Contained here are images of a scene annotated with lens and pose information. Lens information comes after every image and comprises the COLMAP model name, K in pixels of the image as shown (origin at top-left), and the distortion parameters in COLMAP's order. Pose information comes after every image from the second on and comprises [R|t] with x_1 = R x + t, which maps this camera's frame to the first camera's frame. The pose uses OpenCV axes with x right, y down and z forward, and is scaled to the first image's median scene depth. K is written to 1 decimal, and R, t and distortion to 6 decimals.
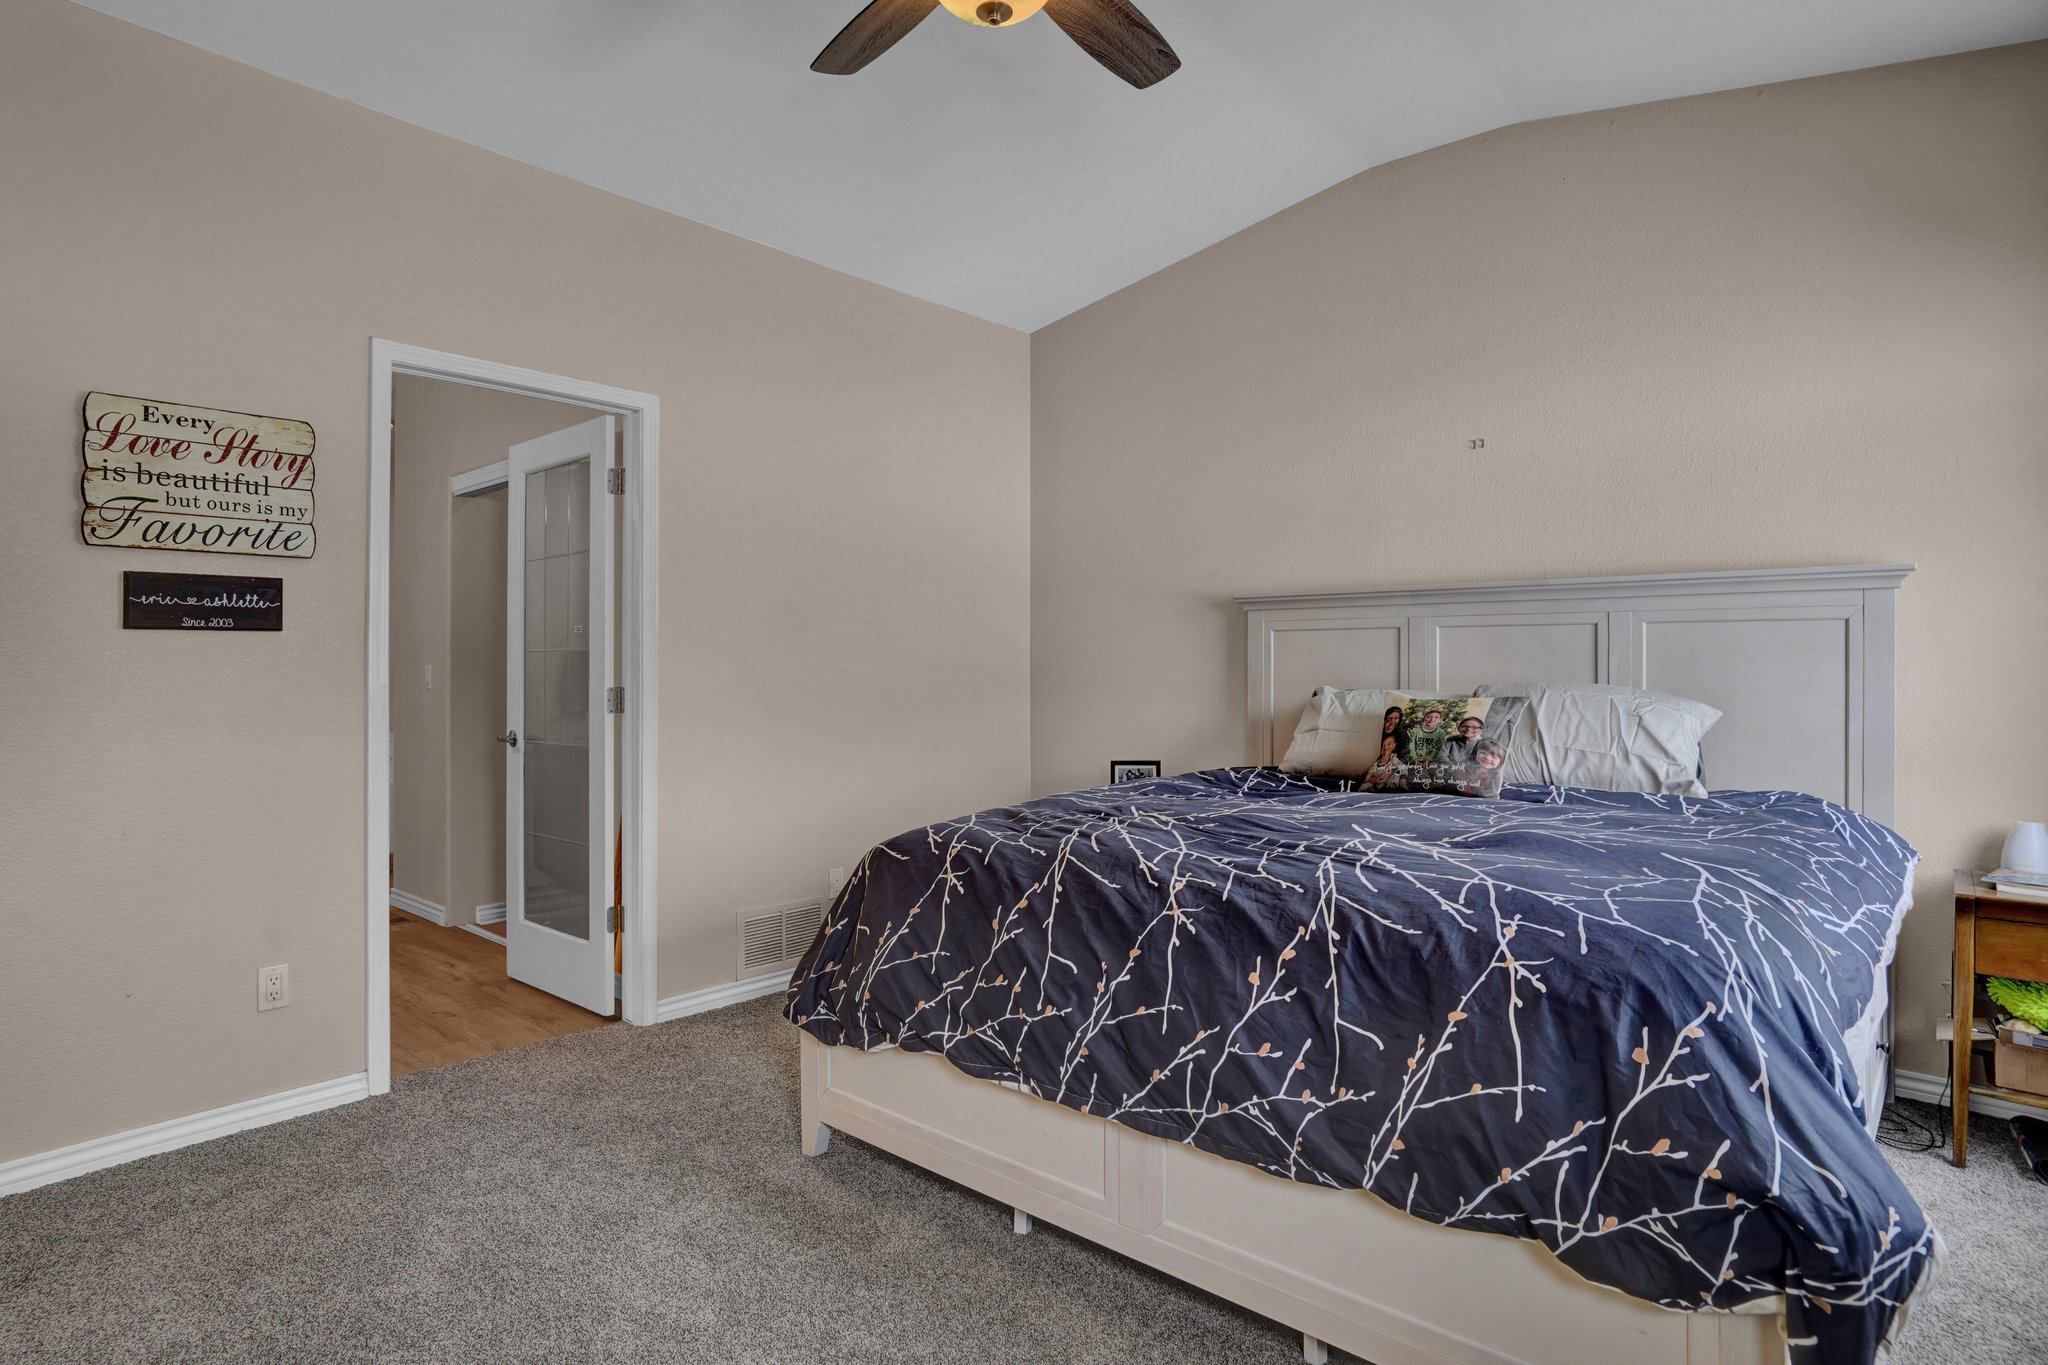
lens RADIAL K [[1087.3, 0, 1023.9], [0, 1087.3, 673.2], [0, 0, 1]] dist [-0.028602, 0.012751]
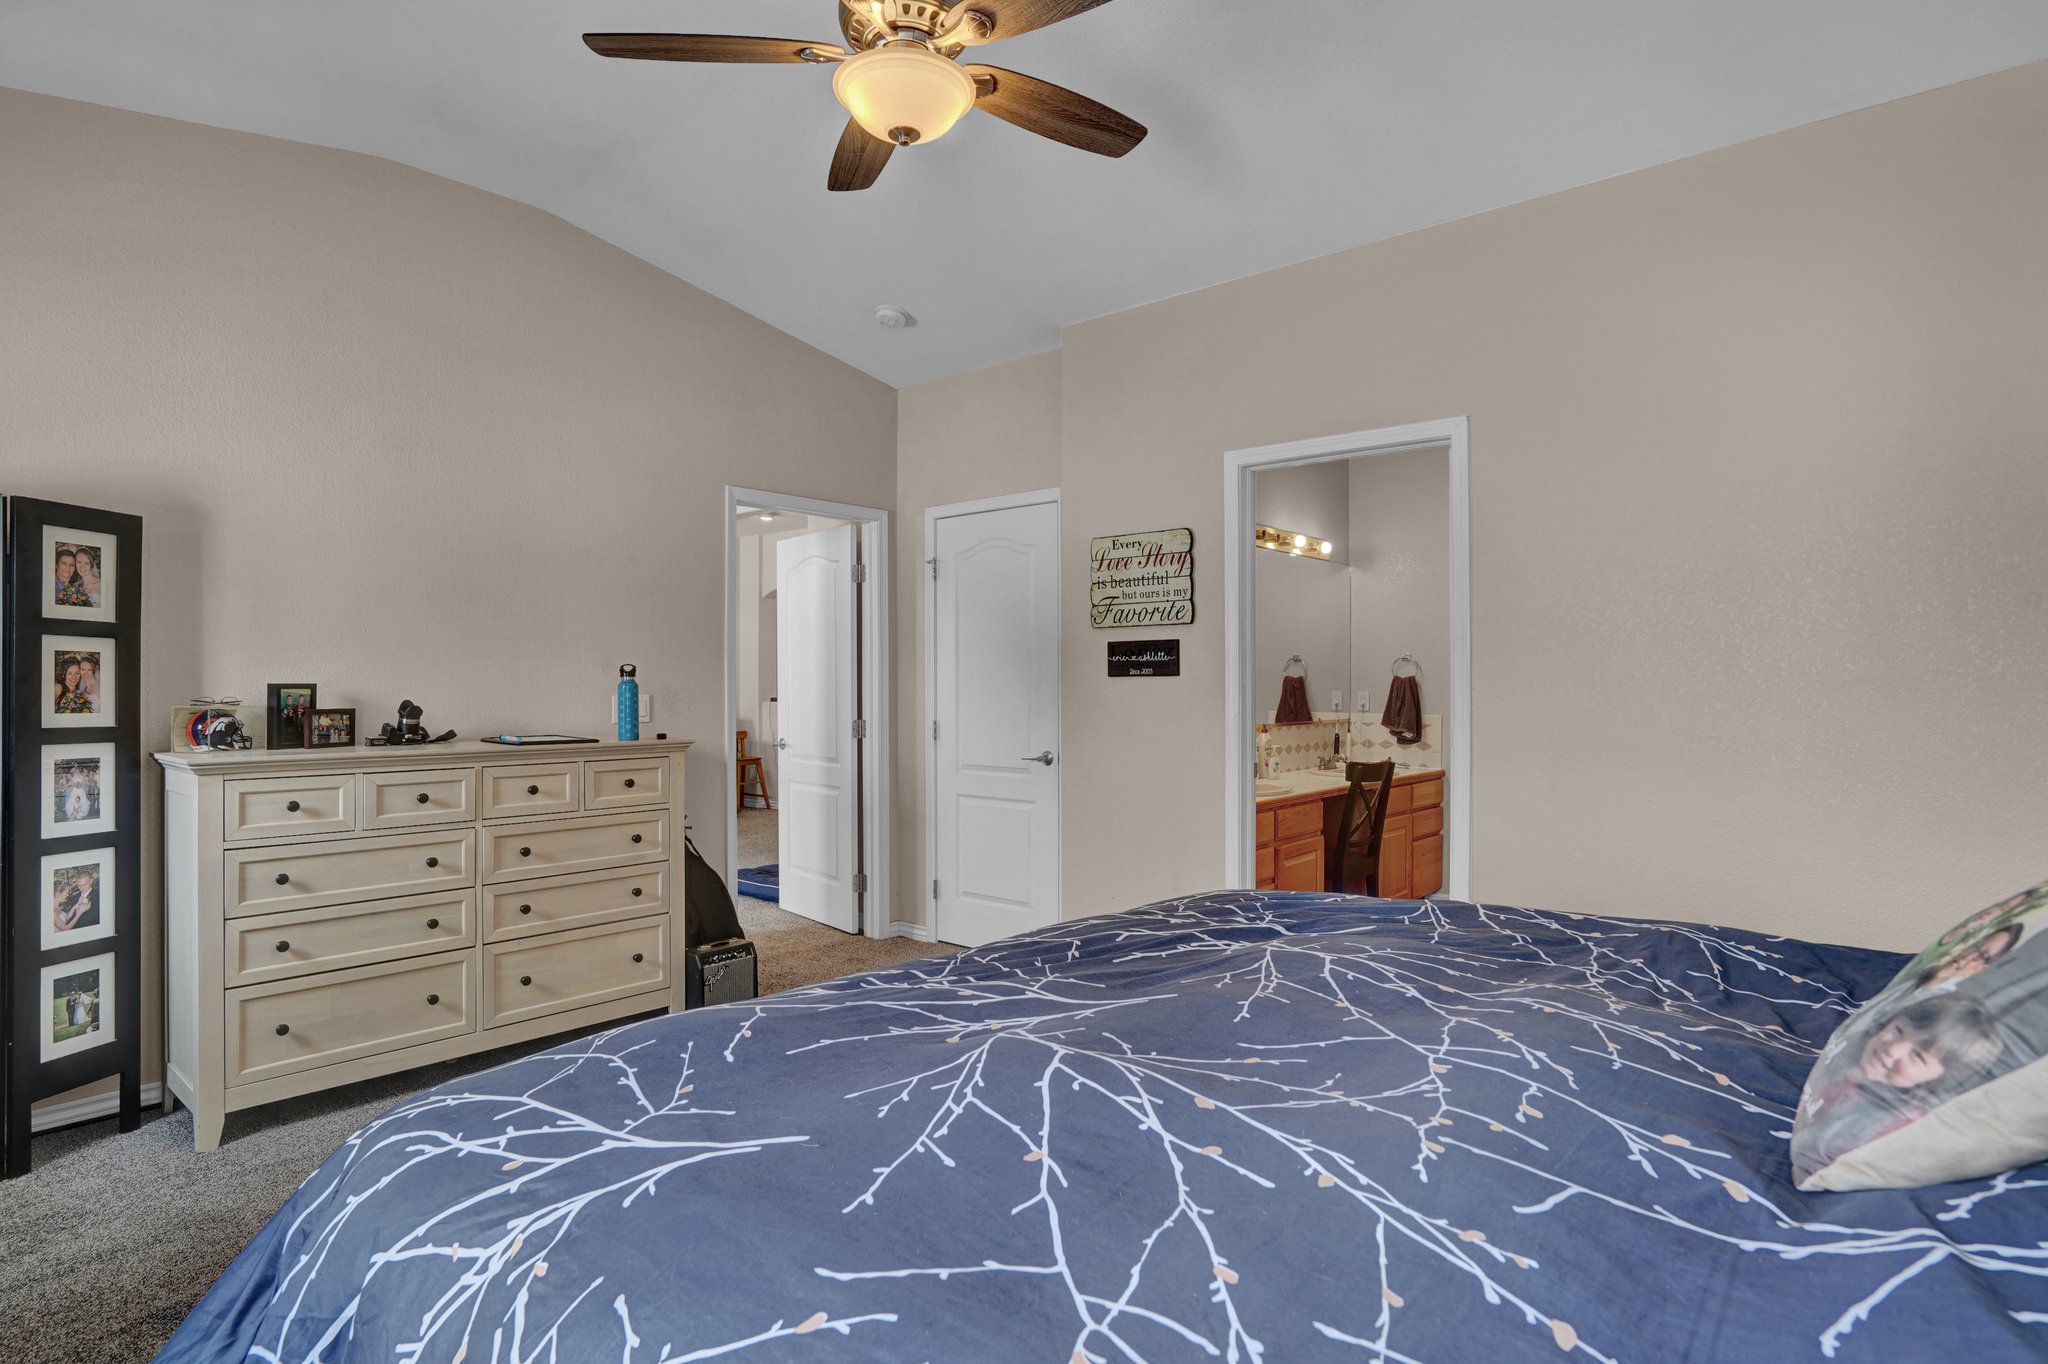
lens RADIAL K [[1087.3, 0, 1023.8], [0, 1087.3, 683.6], [0, 0, 1]] dist [-0.028602, 0.012751]
pose [[0.014736, -0.002330, -0.999889, 0.796485], [-0.006953, 0.999973, -0.002433, -0.024729], [0.999867, 0.006988, 0.014719, 0.803350]]
